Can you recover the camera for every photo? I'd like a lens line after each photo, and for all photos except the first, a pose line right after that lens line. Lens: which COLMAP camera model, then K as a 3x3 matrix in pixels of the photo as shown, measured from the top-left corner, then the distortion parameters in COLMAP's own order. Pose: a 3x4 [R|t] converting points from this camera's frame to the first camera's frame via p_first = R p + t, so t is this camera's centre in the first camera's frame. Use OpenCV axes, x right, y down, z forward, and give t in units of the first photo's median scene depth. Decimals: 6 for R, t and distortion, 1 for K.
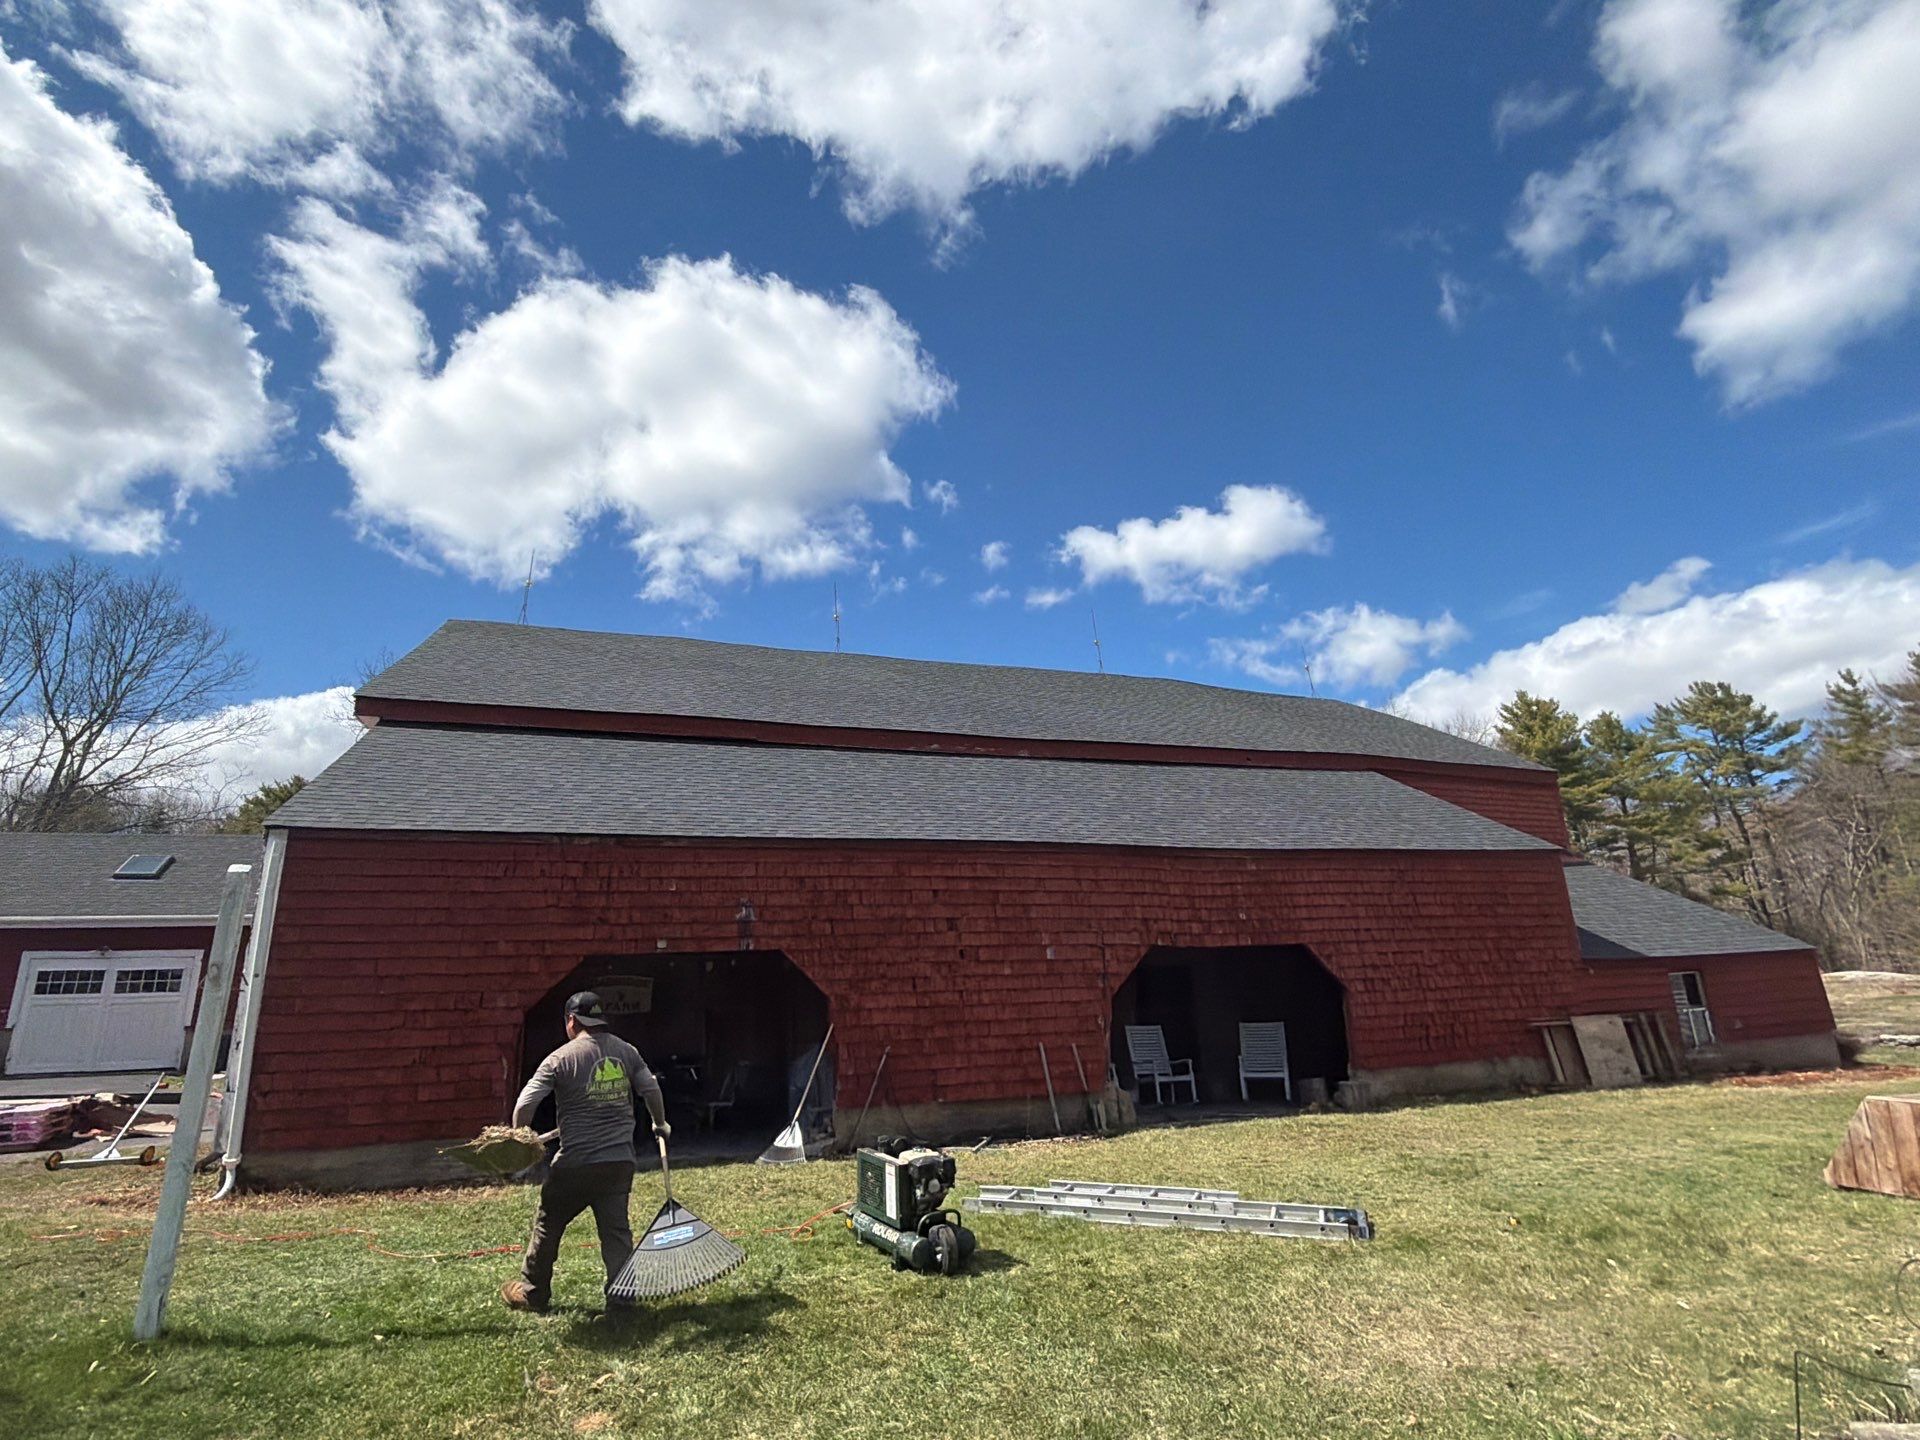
lens RADIAL K [[971.8, 0, 957.4], [0, 971.8, 713.9], [0, 0, 1]] dist [-0.000478, -0.000148]
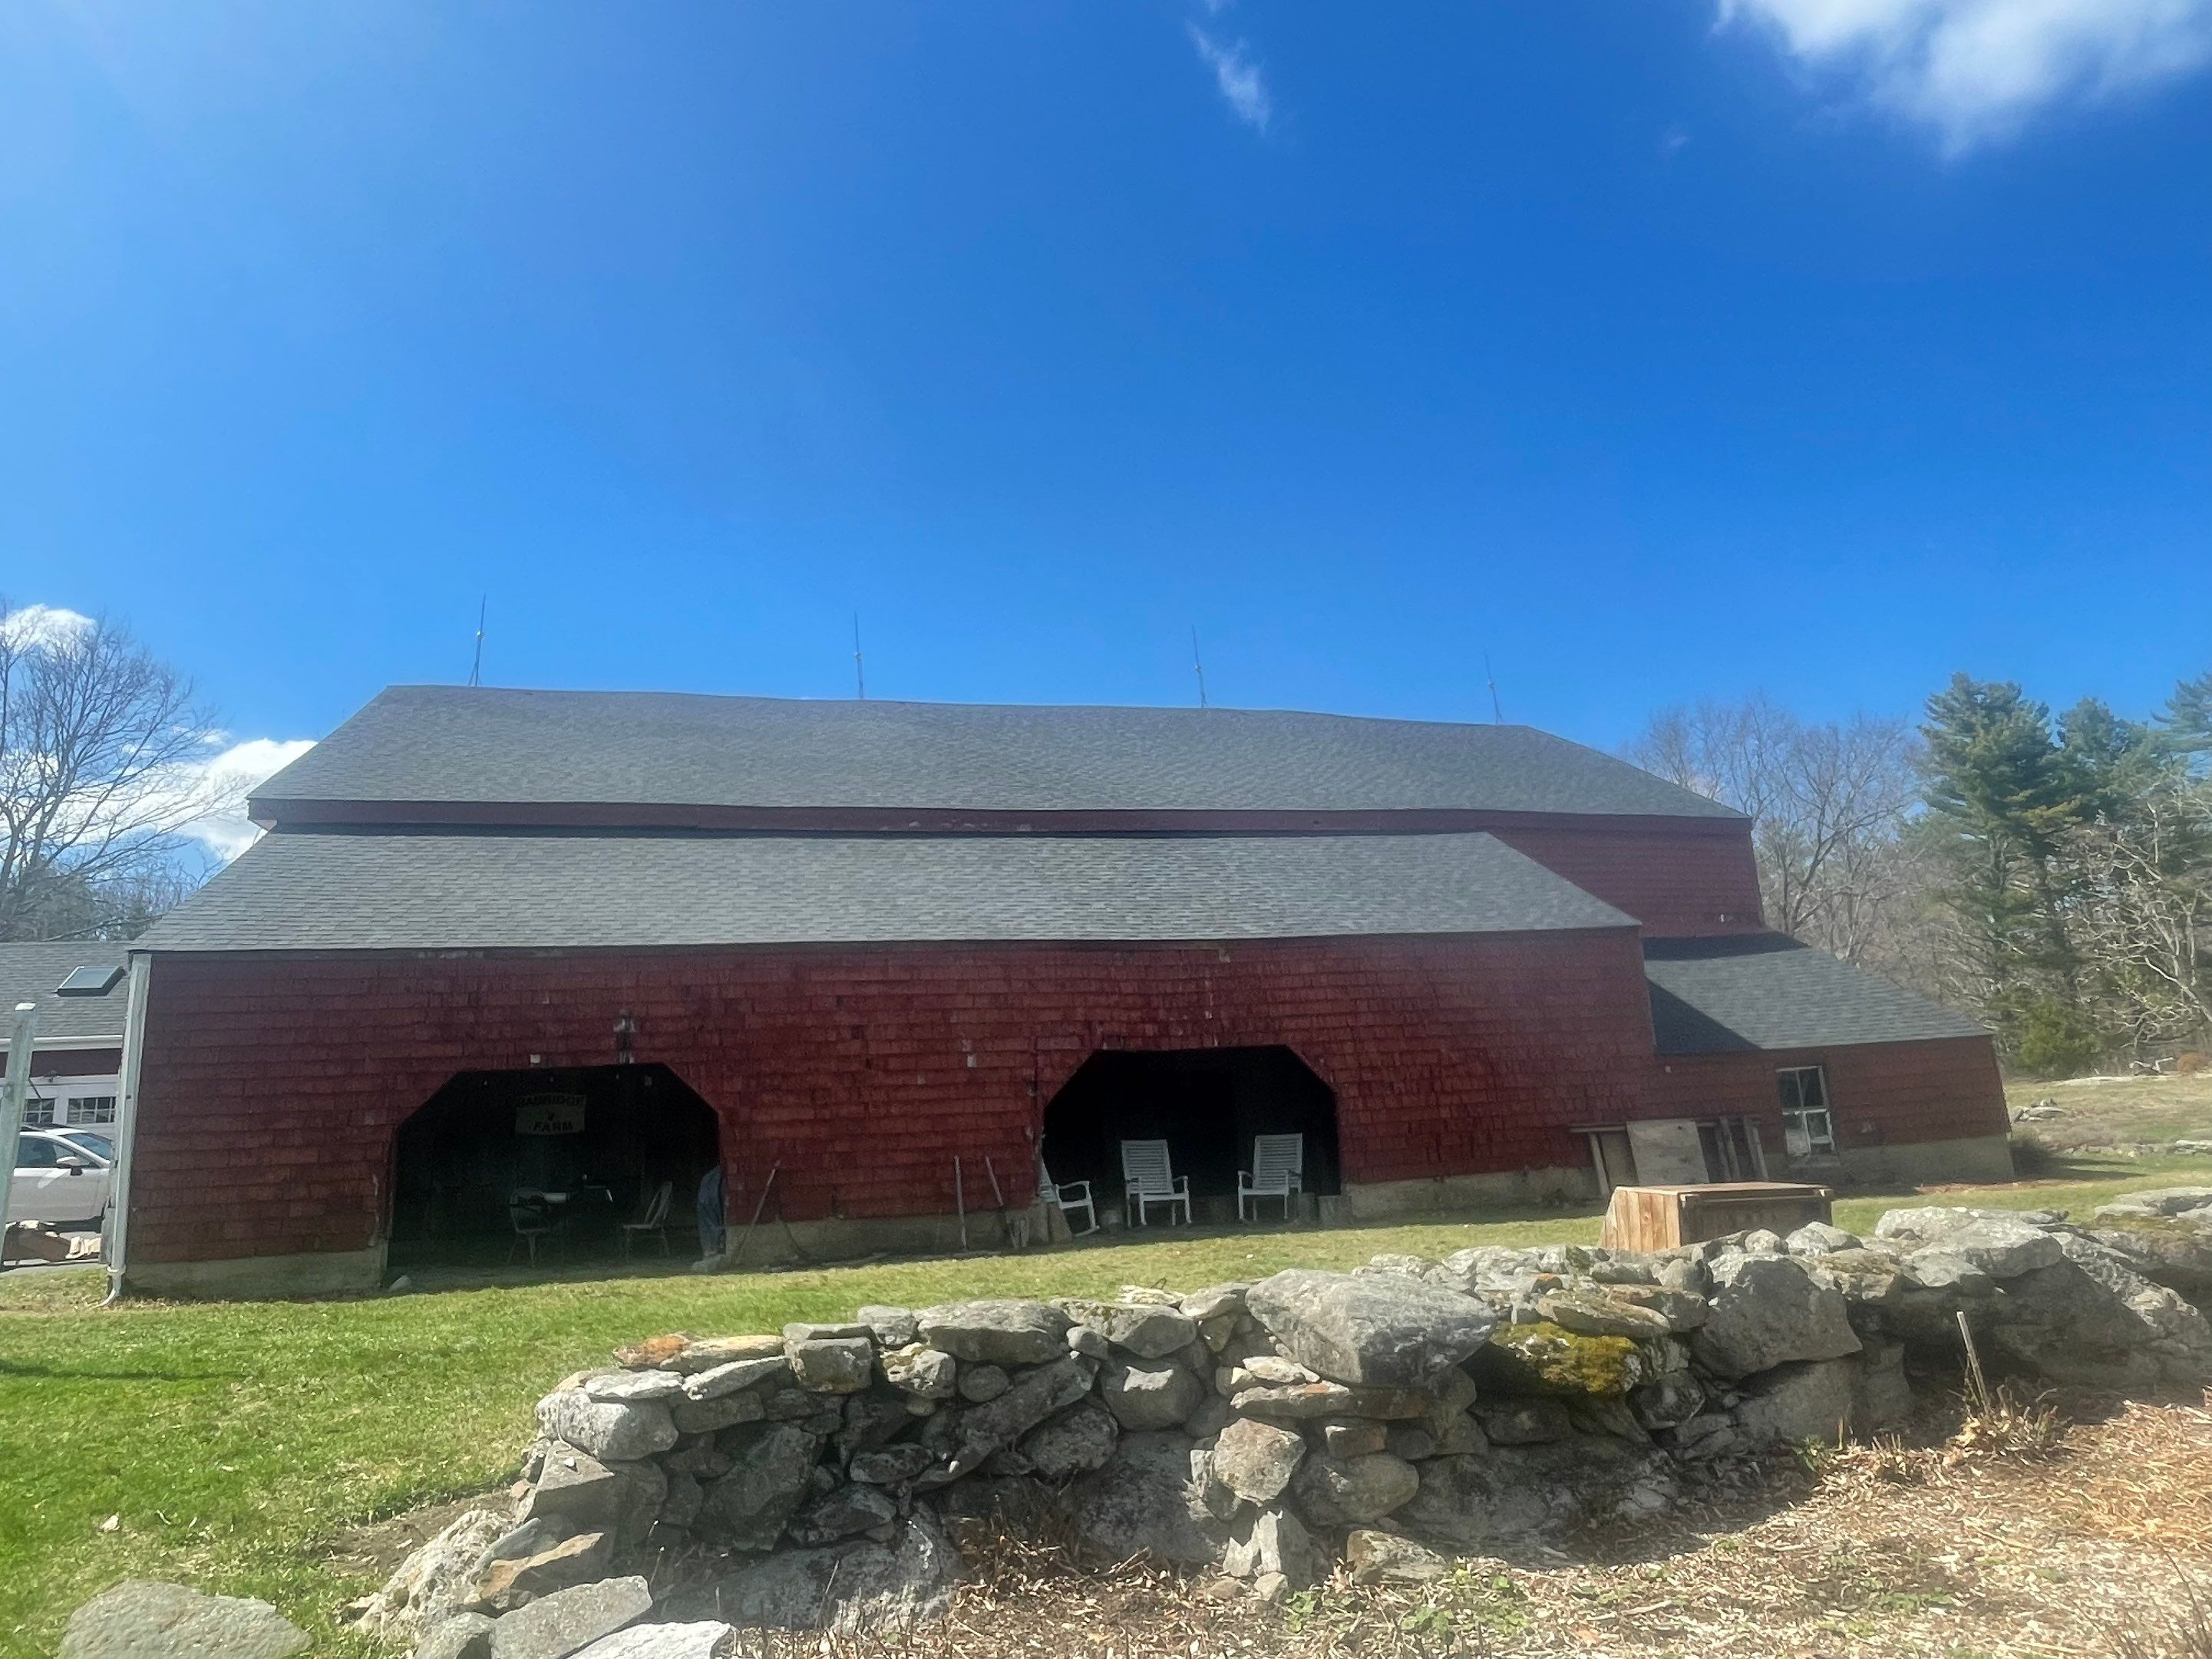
lens RADIAL K [[1350.7, 0, 1094.0], [0, 1350.7, 824.0], [0, 0, 1]] dist [-0.007607, -0.002573]
pose [[0.996351, -0.032607, -0.078880, 0.301519], [0.038020, 0.996953, 0.068115, -0.054874], [0.076418, -0.070865, 0.994554, -0.225588]]
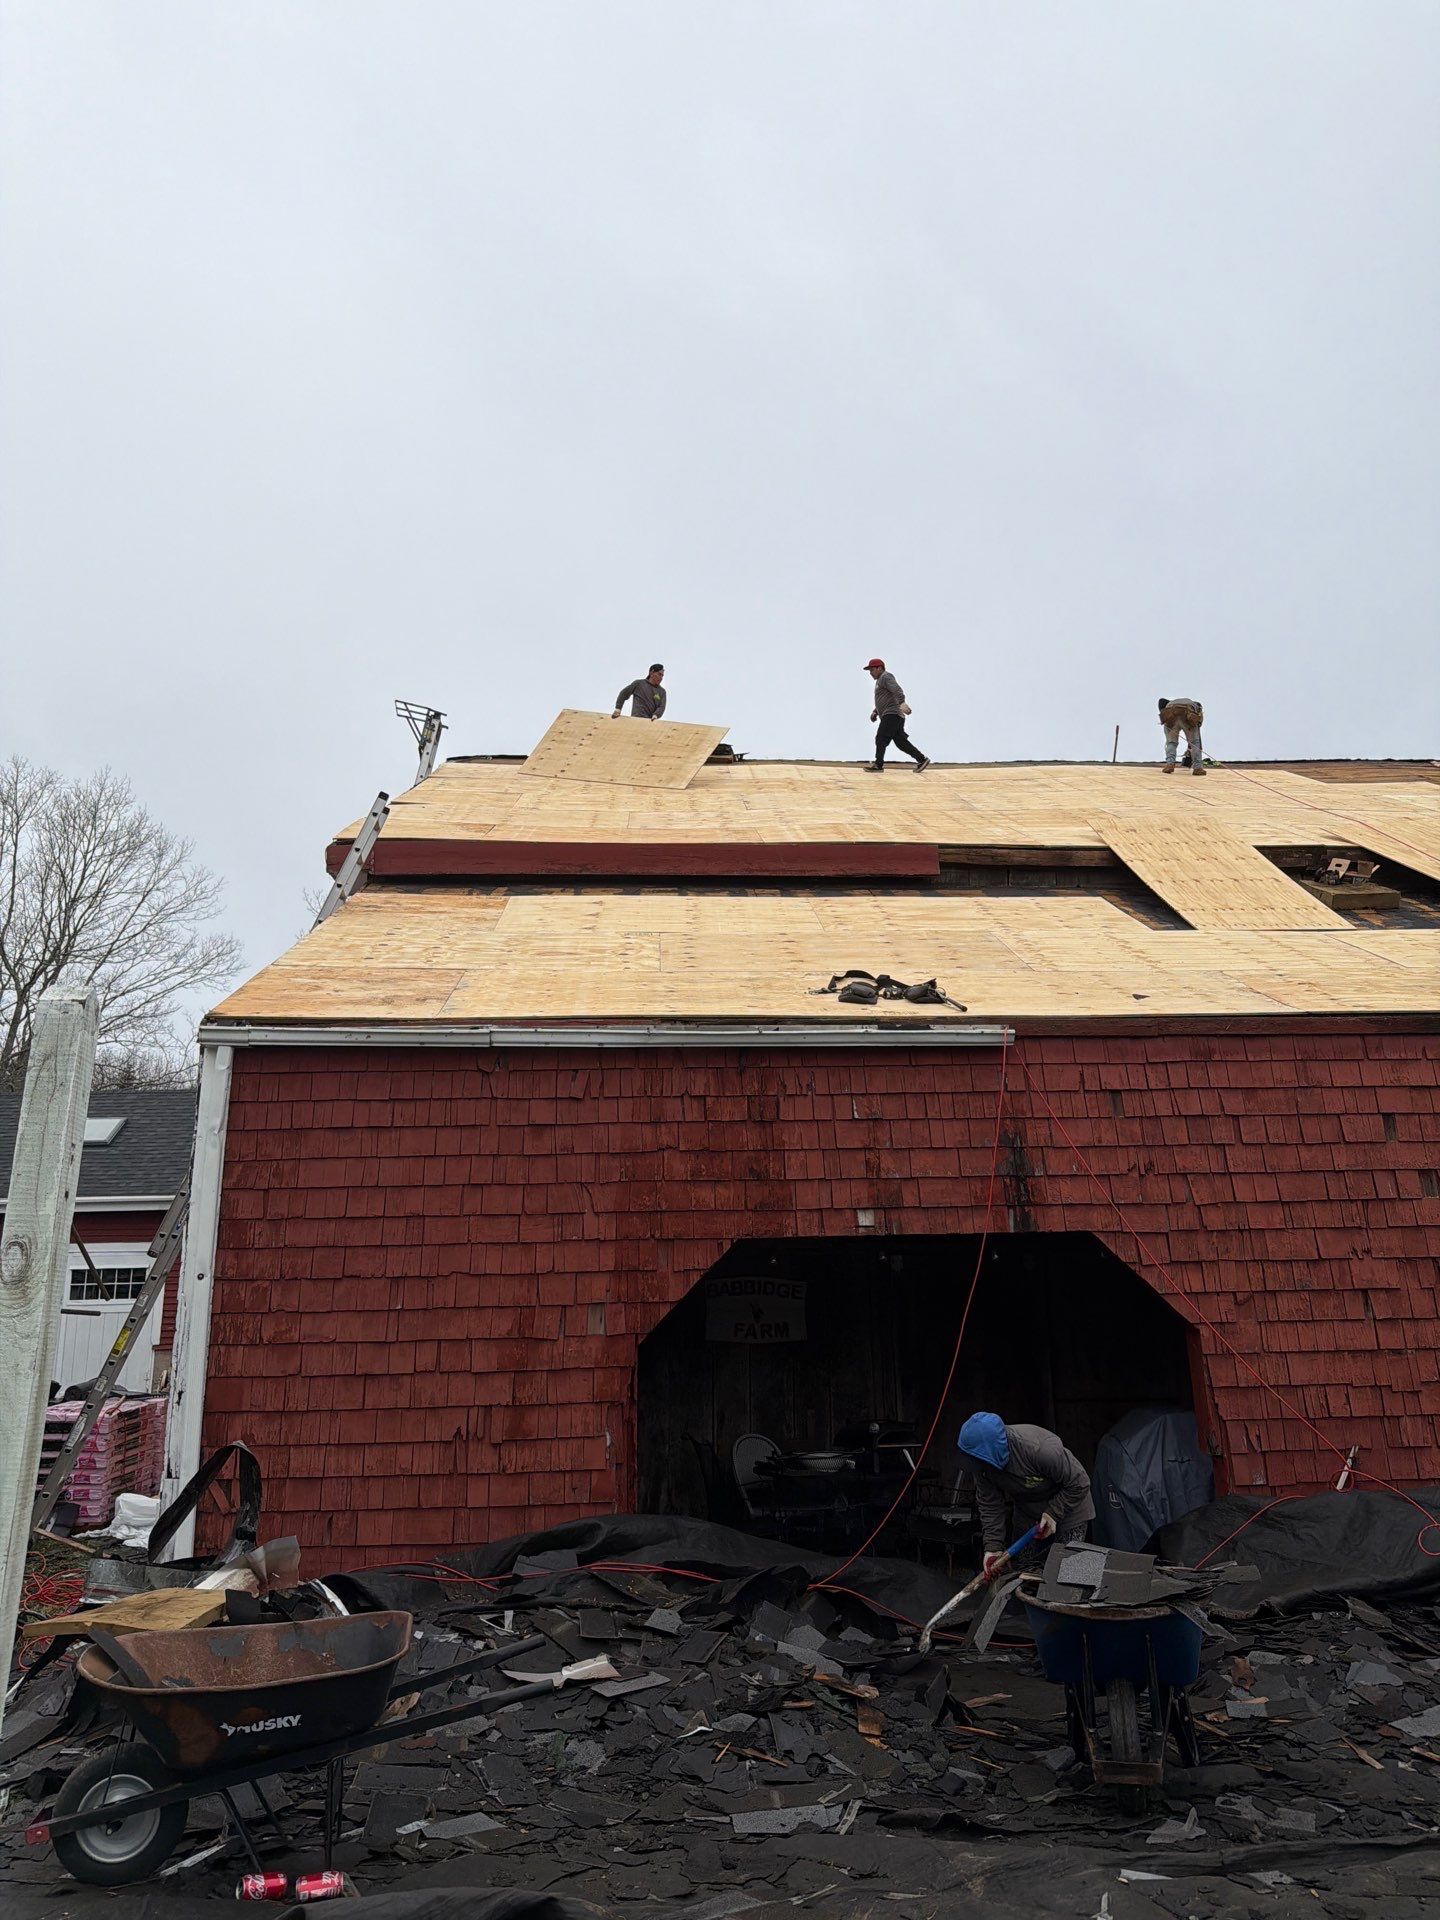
lens RADIAL K [[1325.3, 0, 725.7], [0, 1325.3, 956.6], [0, 0, 1]] dist [0.188521, -0.396185]
pose [[0.961093, -0.056872, -0.270306, -0.144416], [0.063981, 0.997797, 0.017556, 0.063992], [0.268712, -0.034167, 0.962614, 0.235795]]
